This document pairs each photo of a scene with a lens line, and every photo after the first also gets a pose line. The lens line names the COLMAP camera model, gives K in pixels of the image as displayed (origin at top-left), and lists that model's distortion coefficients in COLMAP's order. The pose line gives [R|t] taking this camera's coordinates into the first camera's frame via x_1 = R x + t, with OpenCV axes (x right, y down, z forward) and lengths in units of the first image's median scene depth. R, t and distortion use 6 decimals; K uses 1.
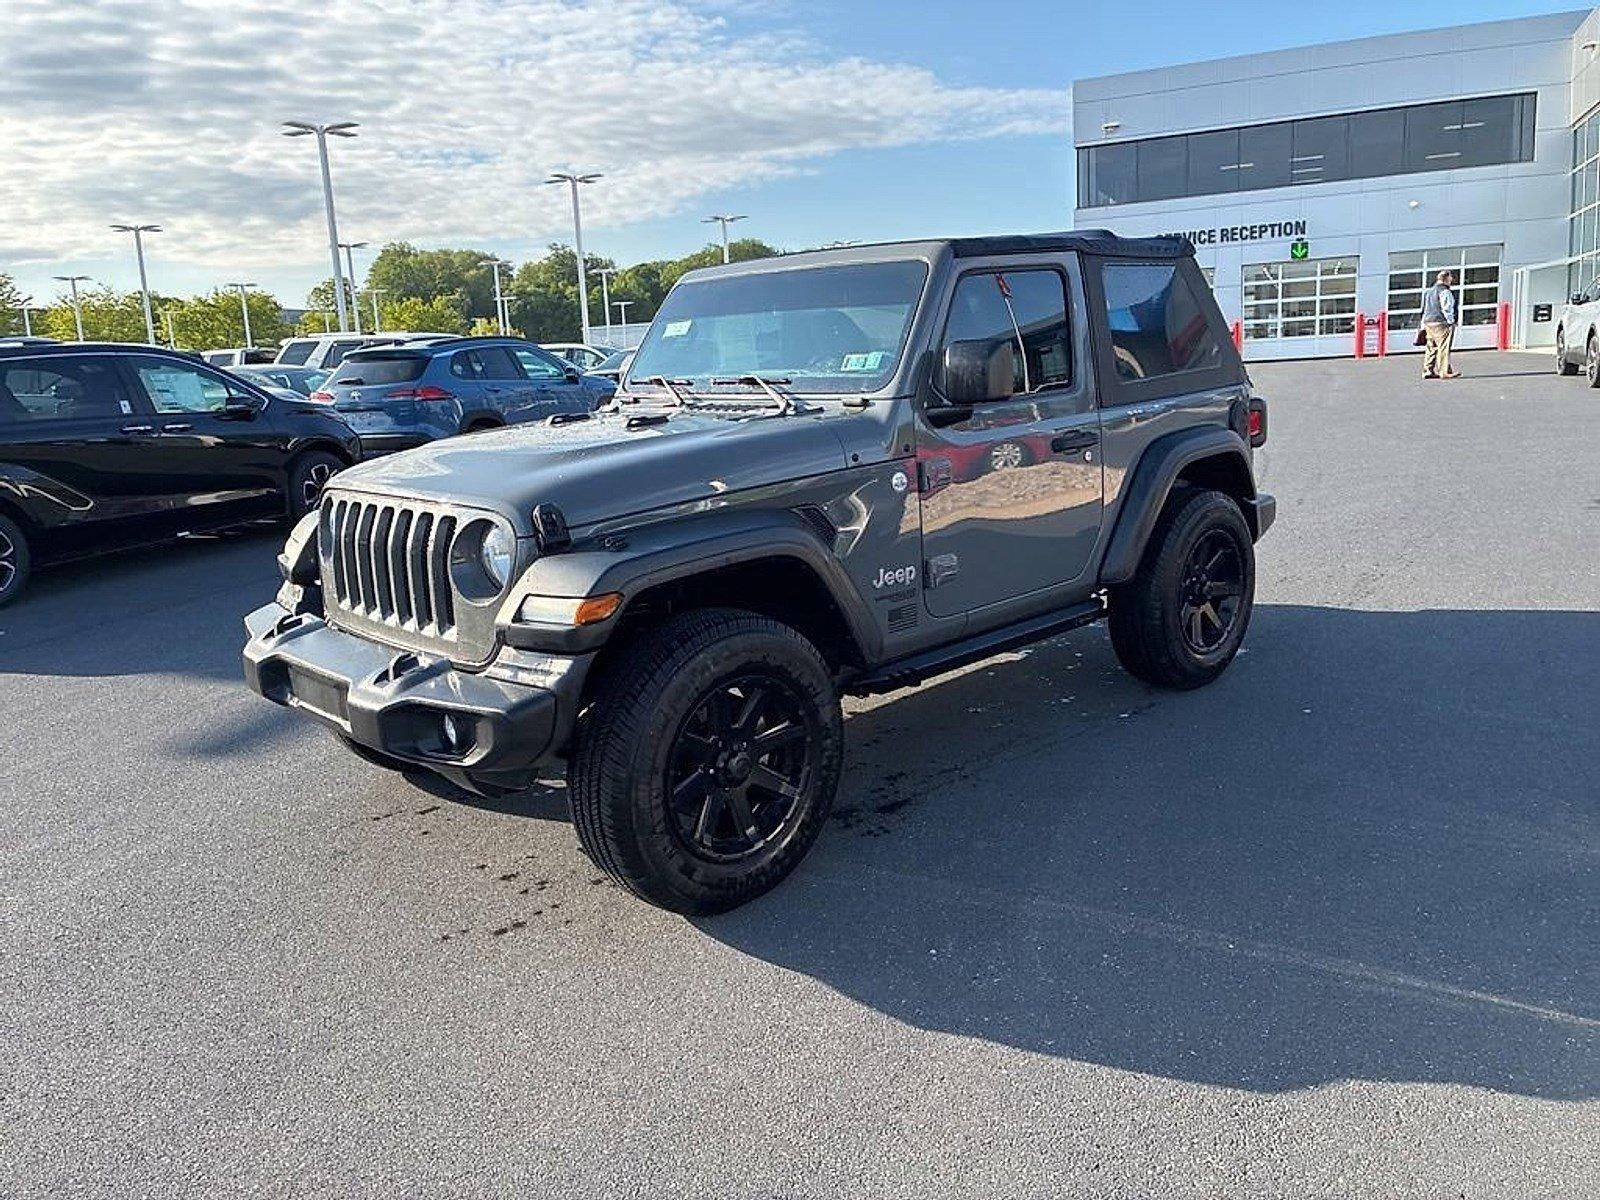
lens RADIAL K [[1200.9, 0, 800.0], [0, 1200.9, 600.0], [0, 0, 1]] dist [0.036962, -0.048230]
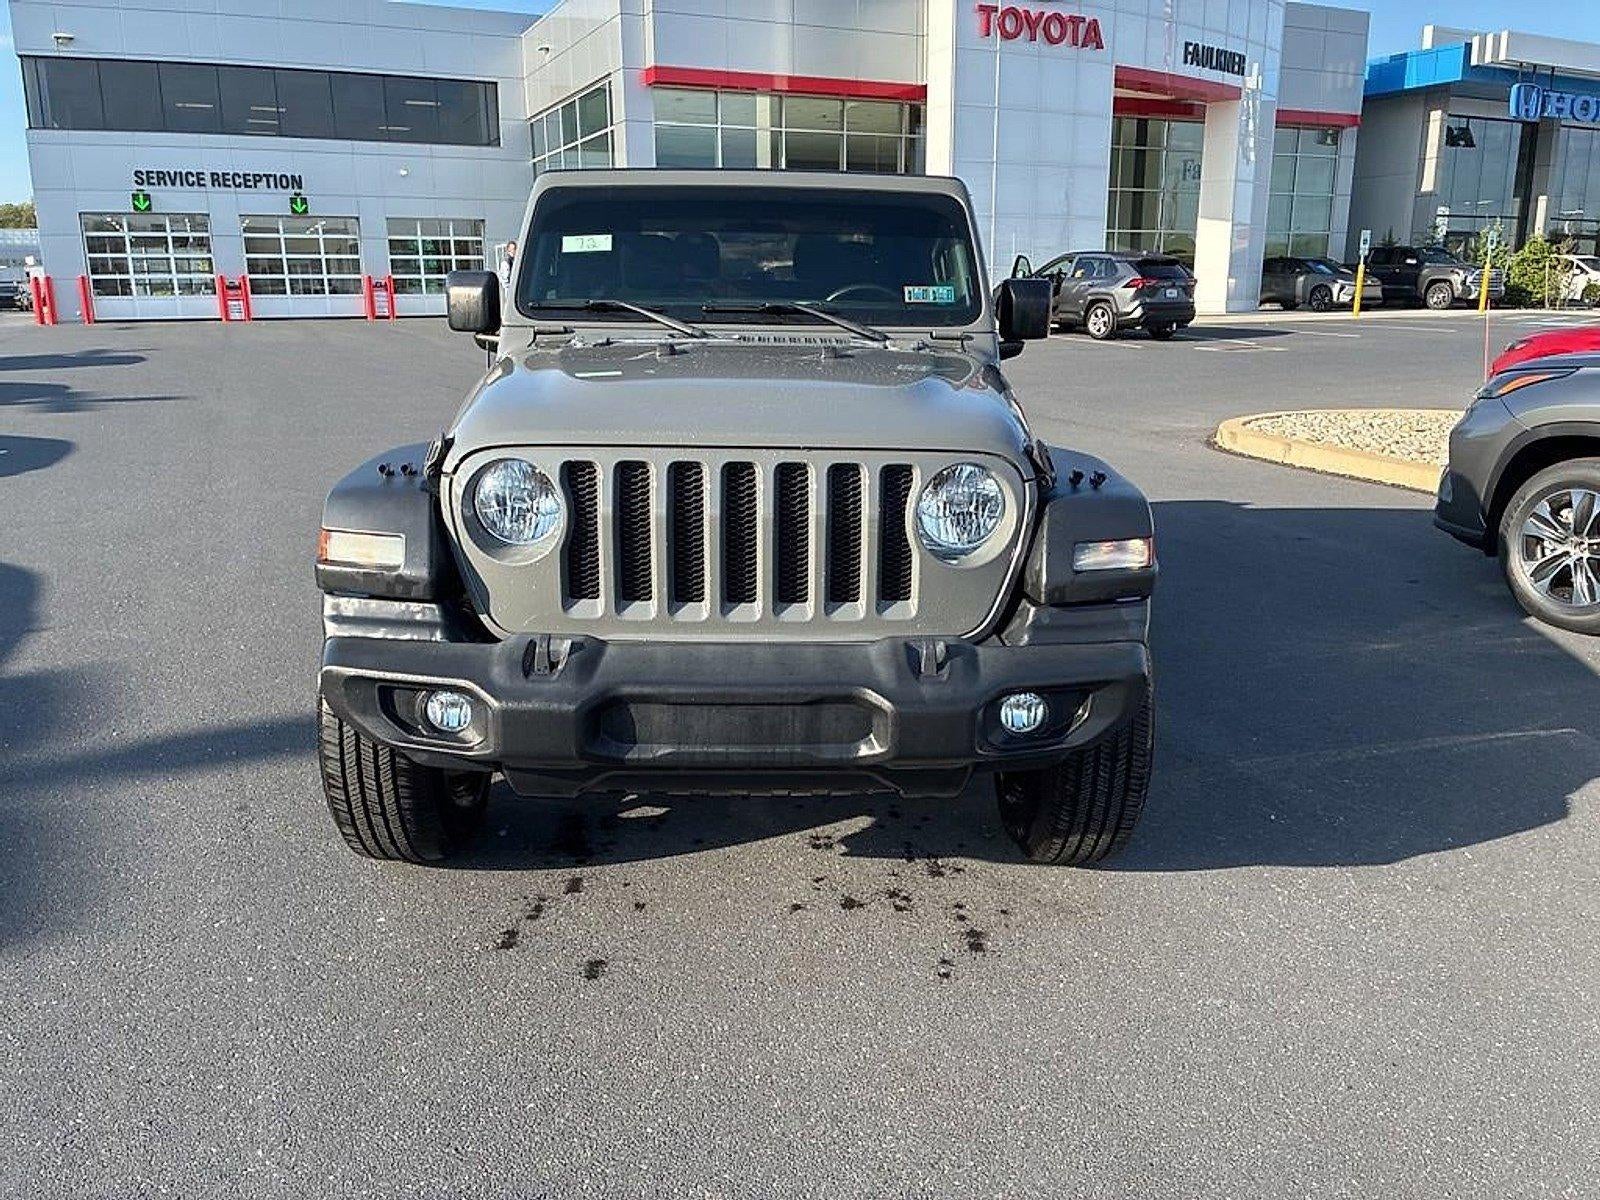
lens RADIAL K [[1208.0, 0, 807.7], [0, 1208.0, 602.6], [0, 0, 1]] dist [0.058253, -0.084386]
pose [[0.665968, -0.135534, 0.733565, -0.667609], [0.113346, 0.990324, 0.080072, -0.034989], [-0.737319, 0.029821, 0.674886, 0.360048]]
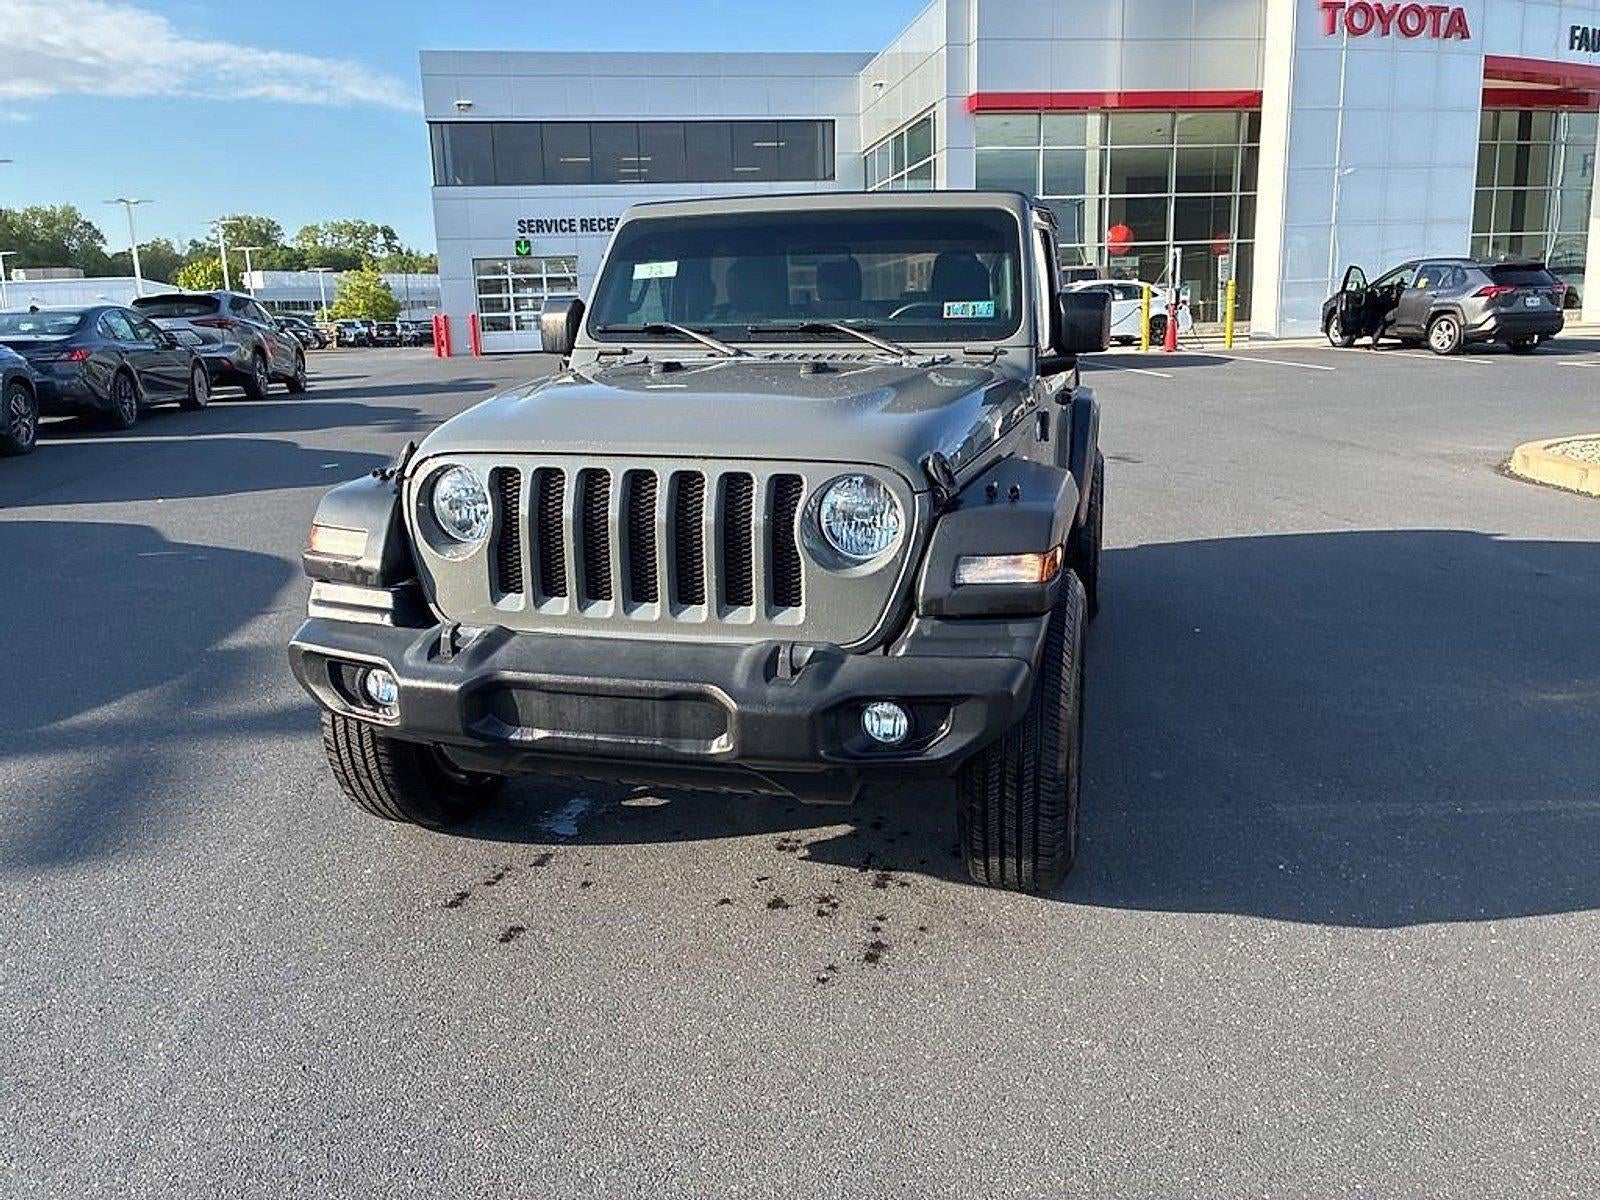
lens RADIAL K [[1208.0, 0, 807.7], [0, 1208.0, 602.6], [0, 0, 1]] dist [0.058253, -0.084386]
pose [[0.846270, -0.090143, 0.525072, -0.515759], [0.085228, 0.995795, 0.033591, -0.005556], [-0.525893, 0.016323, 0.850394, 0.207654]]
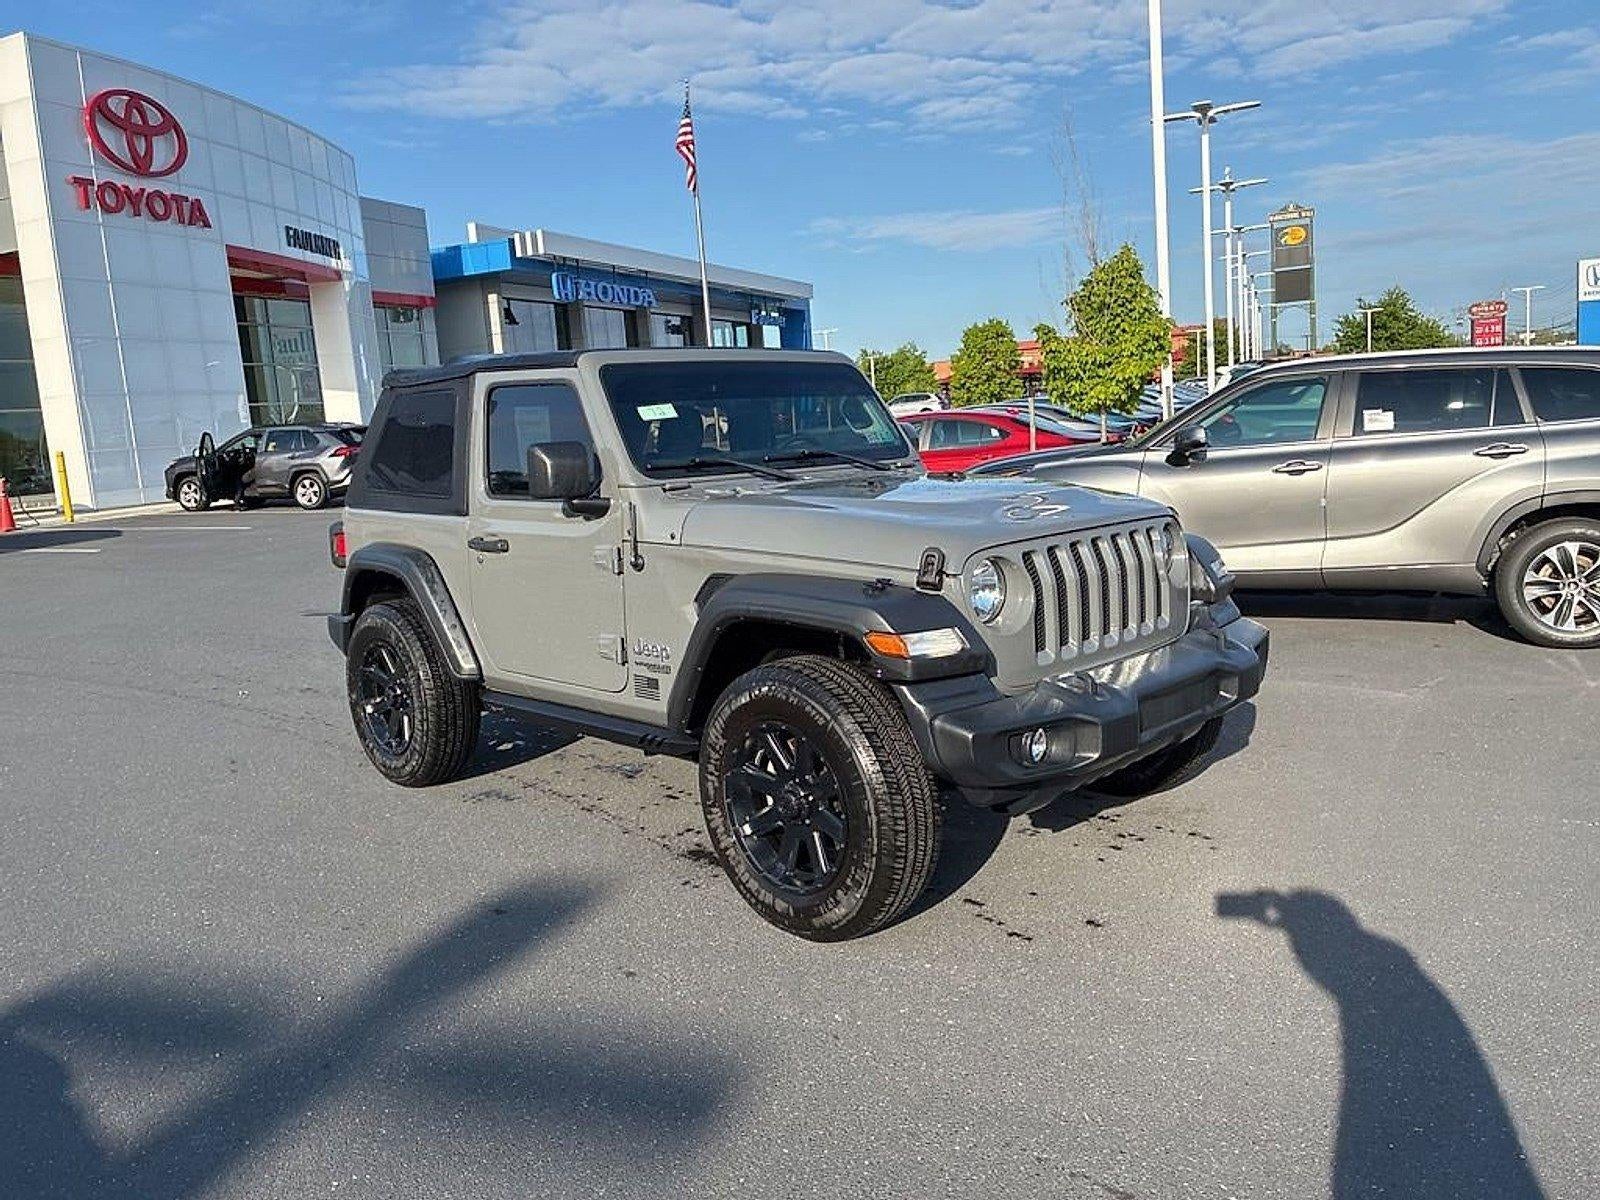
lens RADIAL K [[1208.0, 0, 807.7], [0, 1208.0, 602.6], [0, 0, 1]] dist [0.058253, -0.084386]
pose [[-0.019423, -0.095272, 0.995262, -1.091178], [0.268885, 0.958277, 0.096979, -0.149962], [-0.962976, 0.269495, 0.007005, 0.962904]]
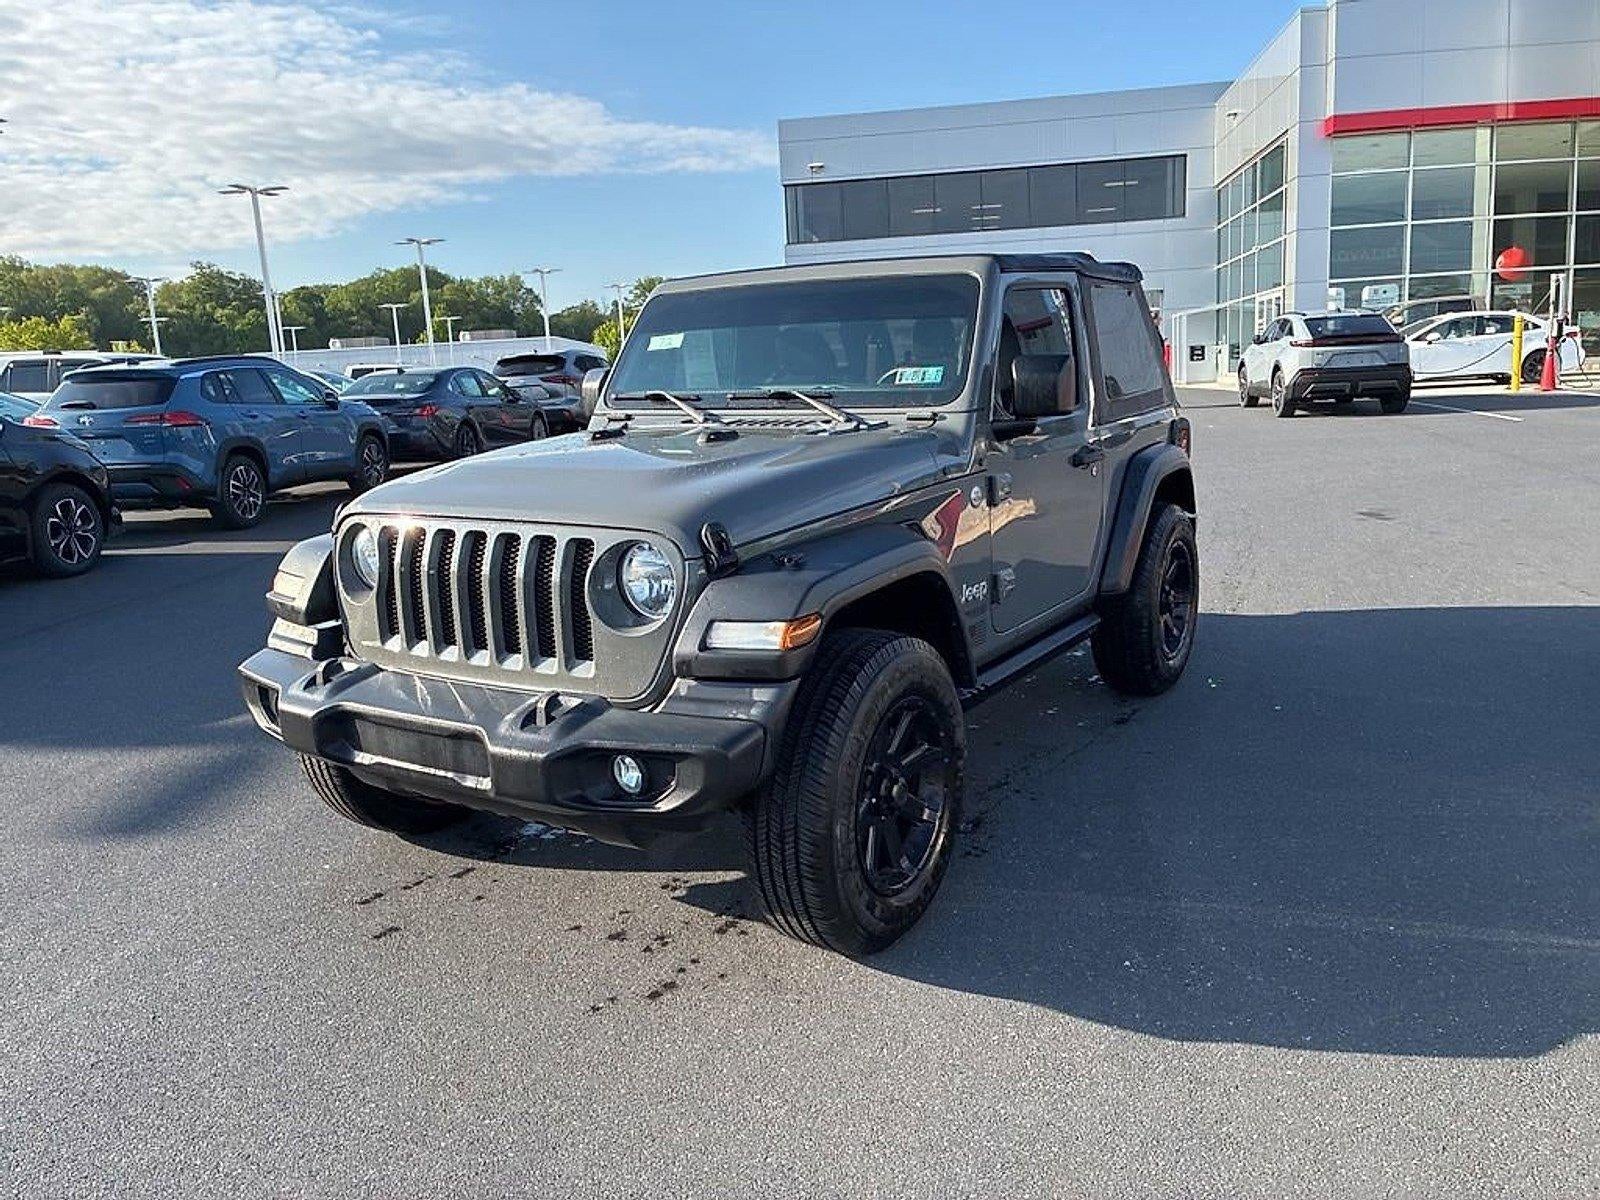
lens RADIAL K [[1204.2, 0, 790.2], [0, 1204.2, 617.2], [0, 0, 1]] dist [0.053879, -0.076768]
pose [[0.969143, -0.038014, 0.243549, -0.259745], [0.041188, 0.999120, -0.007953, 0.002299], [-0.243032, 0.017739, 0.969856, 0.064185]]
